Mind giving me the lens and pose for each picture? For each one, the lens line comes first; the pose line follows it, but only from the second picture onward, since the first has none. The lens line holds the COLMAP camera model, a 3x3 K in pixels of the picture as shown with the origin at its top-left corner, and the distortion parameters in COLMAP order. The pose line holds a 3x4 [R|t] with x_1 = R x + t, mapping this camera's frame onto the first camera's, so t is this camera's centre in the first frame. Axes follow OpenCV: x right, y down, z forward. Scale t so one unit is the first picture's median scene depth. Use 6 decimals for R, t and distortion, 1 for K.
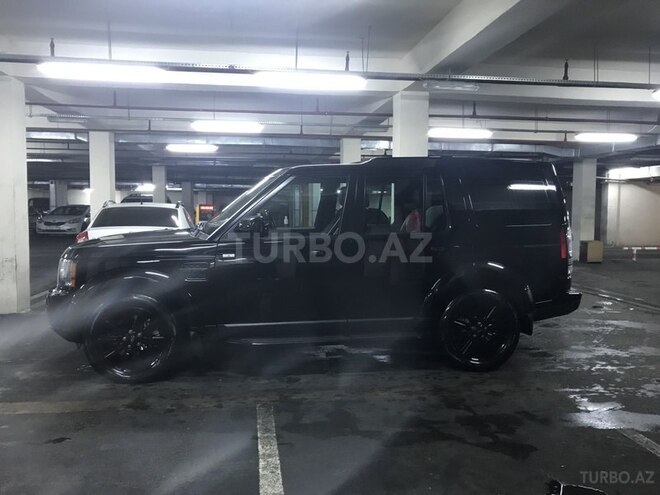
lens RADIAL K [[554.4, 0, 327.3], [0, 554.4, 248.5], [0, 0, 1]] dist [0.011620, 0.006946]
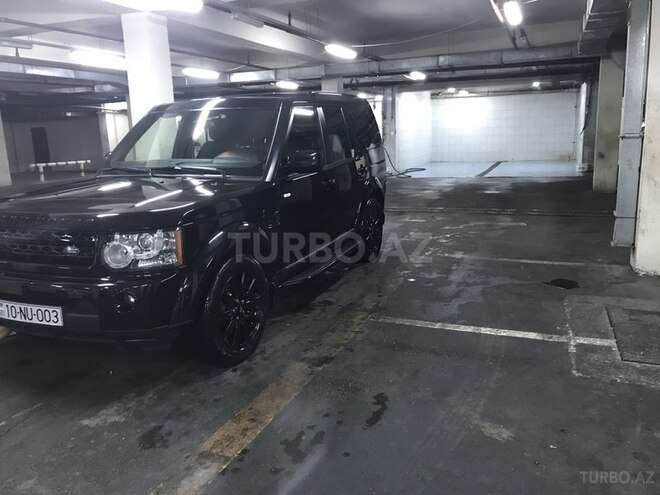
lens RADIAL K [[554.4, 0, 328.0], [0, 554.4, 244.5], [0, 0, 1]] dist [0.011620, 0.006946]
pose [[0.493472, -0.202339, 0.845898, -1.014425], [0.103575, 0.979314, 0.173830, -0.061631], [-0.863573, 0.001834, 0.504221, 0.494493]]
